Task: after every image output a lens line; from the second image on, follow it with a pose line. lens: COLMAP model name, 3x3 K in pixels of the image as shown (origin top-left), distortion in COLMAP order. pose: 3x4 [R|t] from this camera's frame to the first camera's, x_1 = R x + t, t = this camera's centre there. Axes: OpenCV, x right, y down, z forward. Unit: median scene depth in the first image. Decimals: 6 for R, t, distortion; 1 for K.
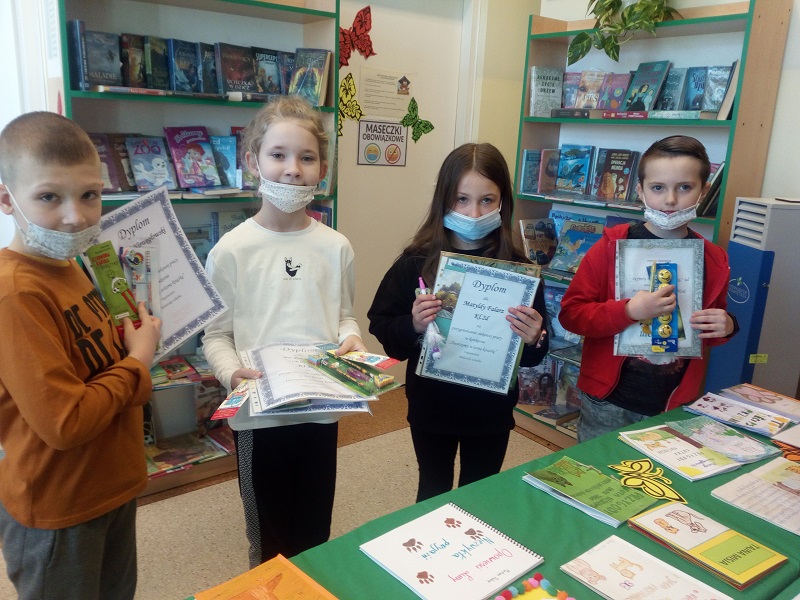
lens RADIAL K [[657.0, 0, 401.9], [0, 657.0, 301.6], [0, 0, 1]] dist [0.044679, -0.110919]
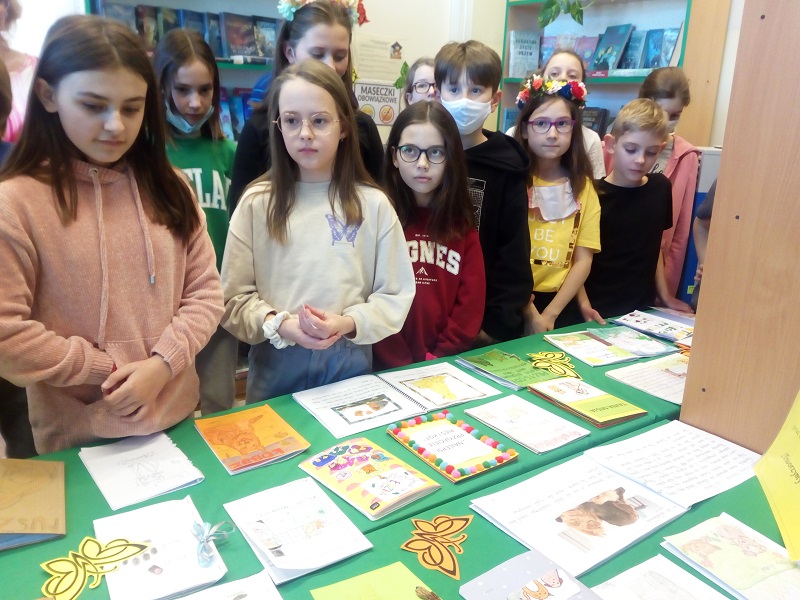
lens RADIAL K [[657.0, 0, 403.6], [0, 657.0, 296.3], [0, 0, 1]] dist [0.044679, -0.110919]
pose [[0.999456, 0.002209, -0.032903, 0.066277], [-0.001134, 0.999466, 0.032664, 0.053601], [0.032957, -0.032609, 0.998925, -0.126263]]
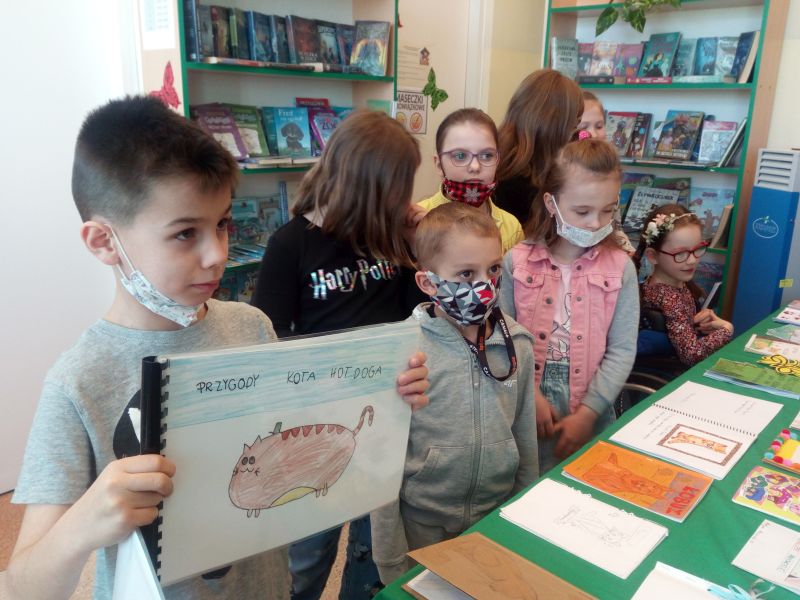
lens RADIAL K [[657.0, 0, 404.2], [0, 657.0, 301.4], [0, 0, 1]] dist [0.044679, -0.110919]
pose [[0.985225, -0.067539, 0.157386, -0.285728], [0.061939, 0.997269, 0.040227, 0.024408], [-0.159673, -0.029884, 0.986717, -0.062580]]
